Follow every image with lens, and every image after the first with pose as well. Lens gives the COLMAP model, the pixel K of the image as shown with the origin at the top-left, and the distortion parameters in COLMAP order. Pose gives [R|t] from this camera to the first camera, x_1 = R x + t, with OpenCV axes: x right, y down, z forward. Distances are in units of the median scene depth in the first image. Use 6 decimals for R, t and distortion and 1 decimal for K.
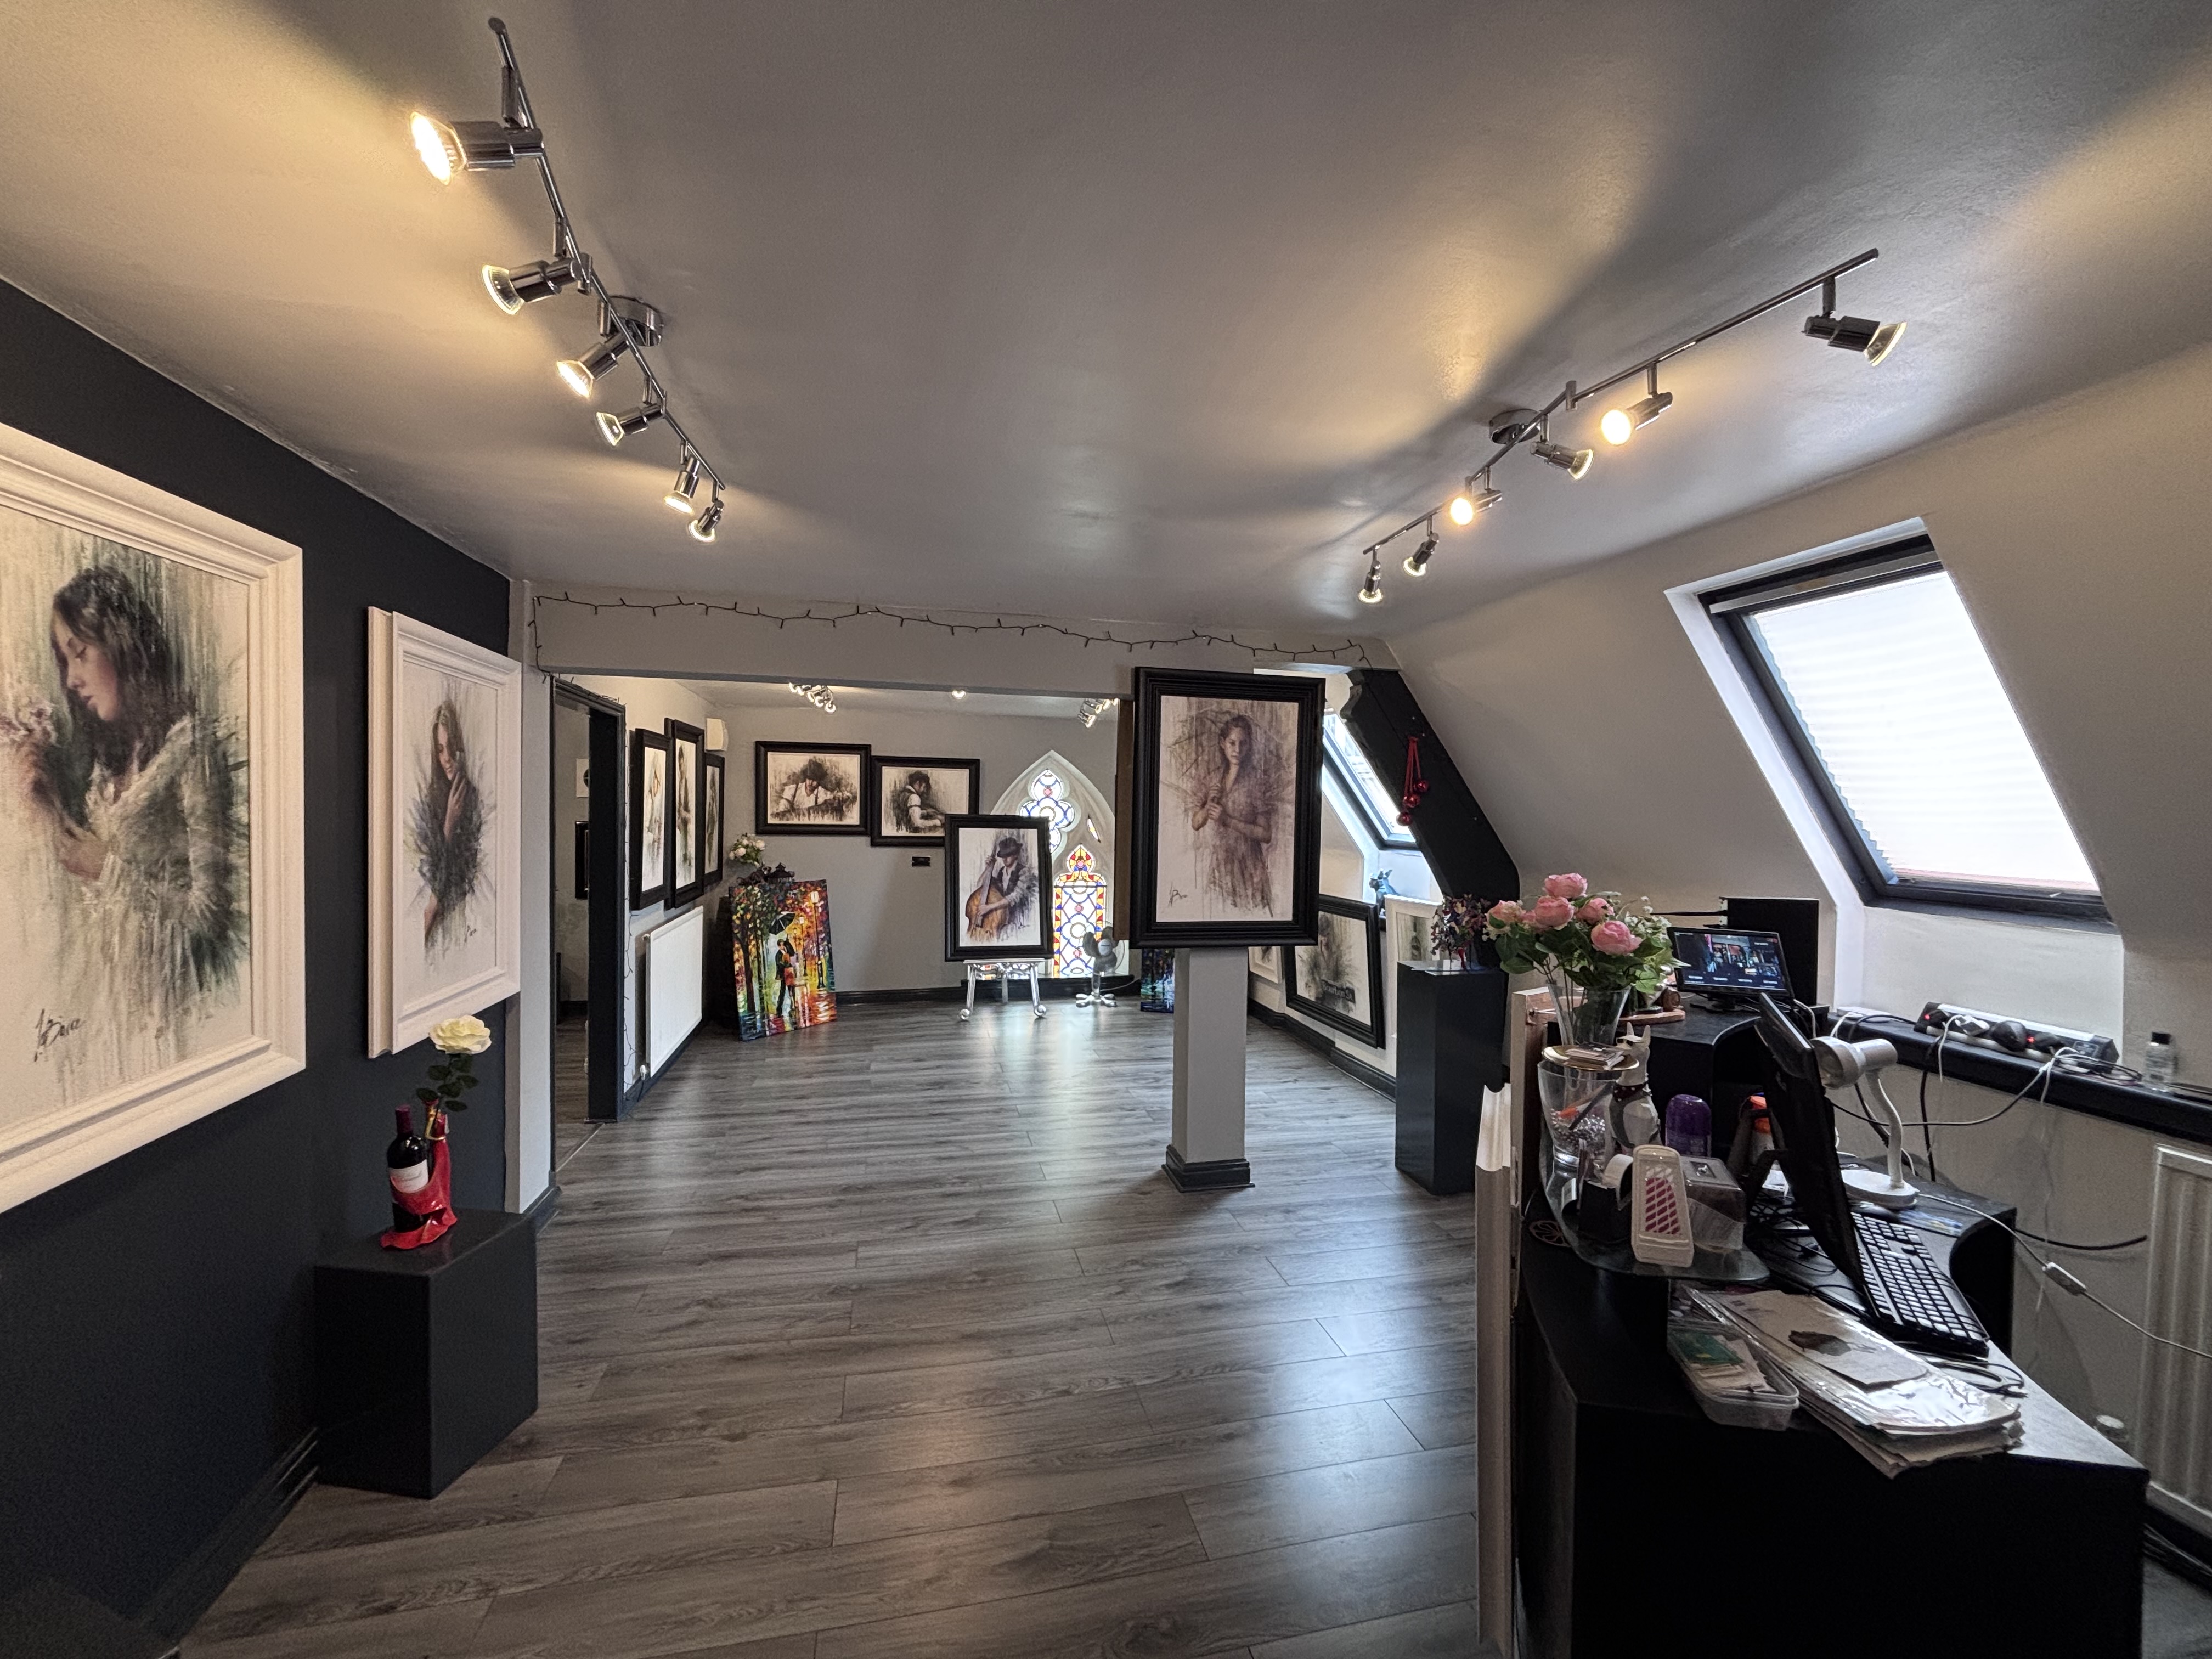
lens RADIAL K [[889.5, 0, 1106.0], [0, 889.5, 829.5], [0, 0, 1]] dist [0.000181, 0.000005]
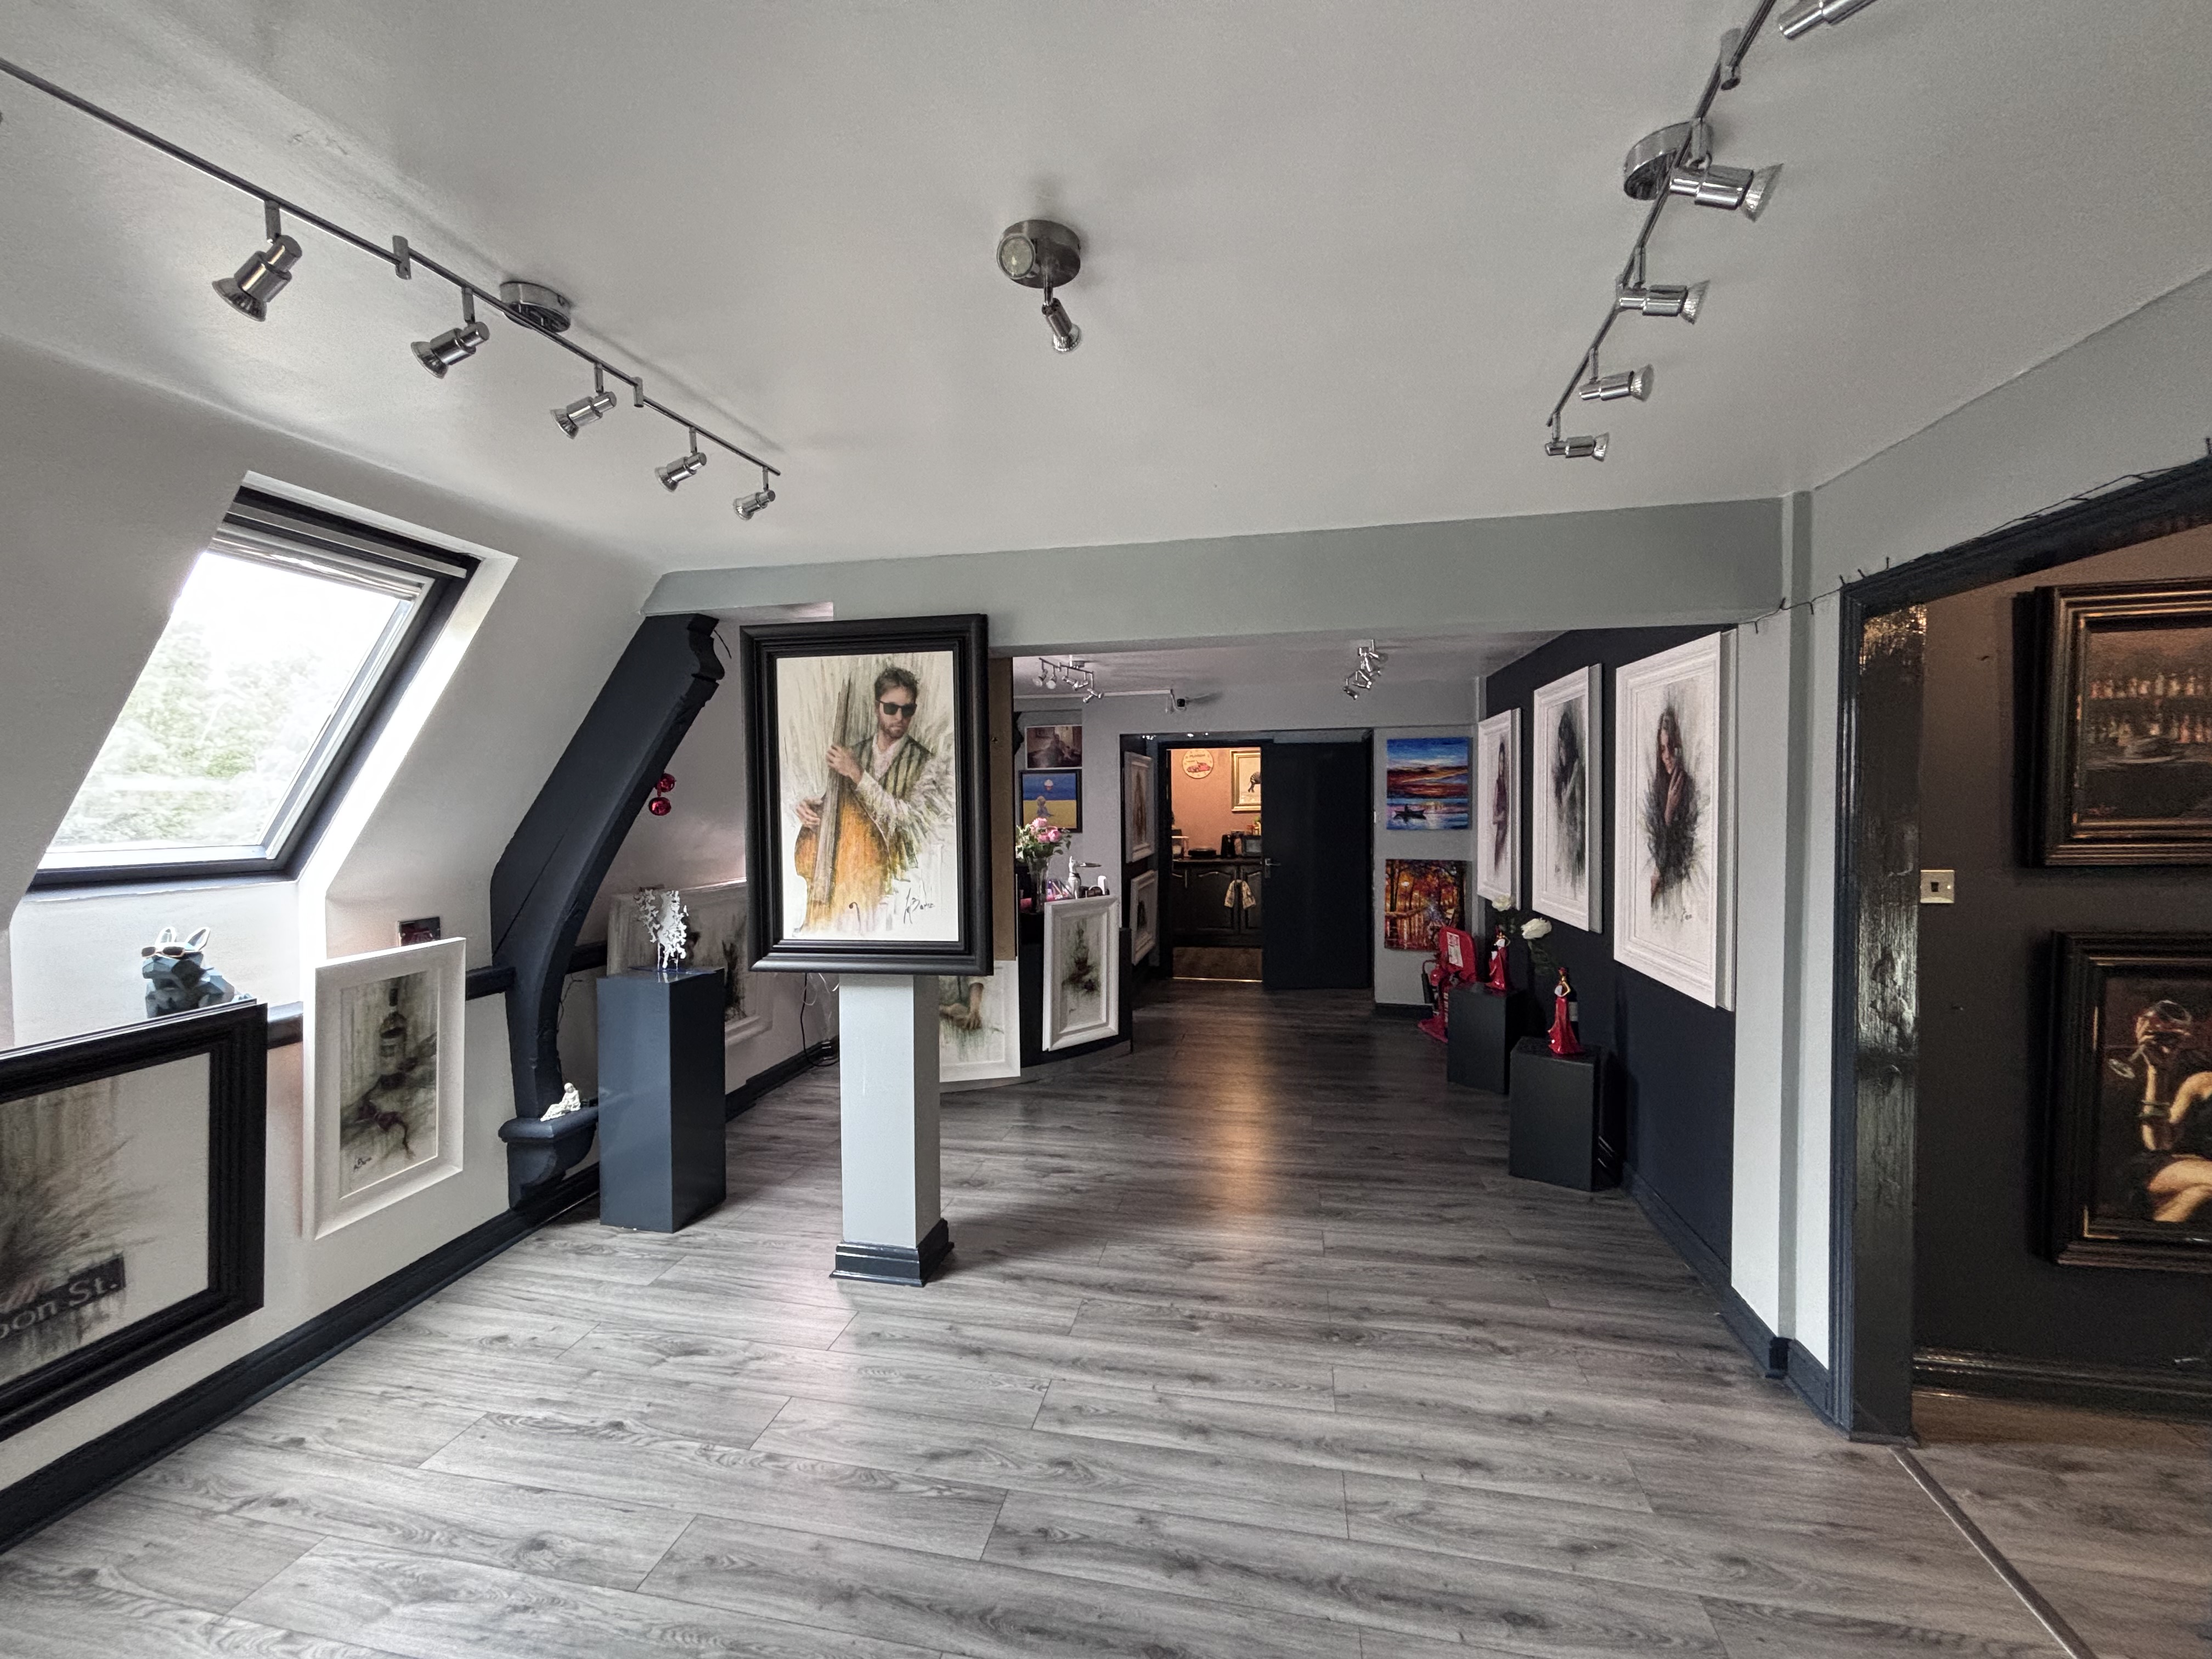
lens RADIAL K [[889.5, 0, 1106.0], [0, 889.5, 829.5], [0, 0, 1]] dist [0.000181, 0.000005]
pose [[-0.908643, -0.022469, 0.416969, -0.420396], [0.003926, 0.998047, 0.062336, -0.044371], [-0.417556, 0.058279, -0.906780, 1.794367]]
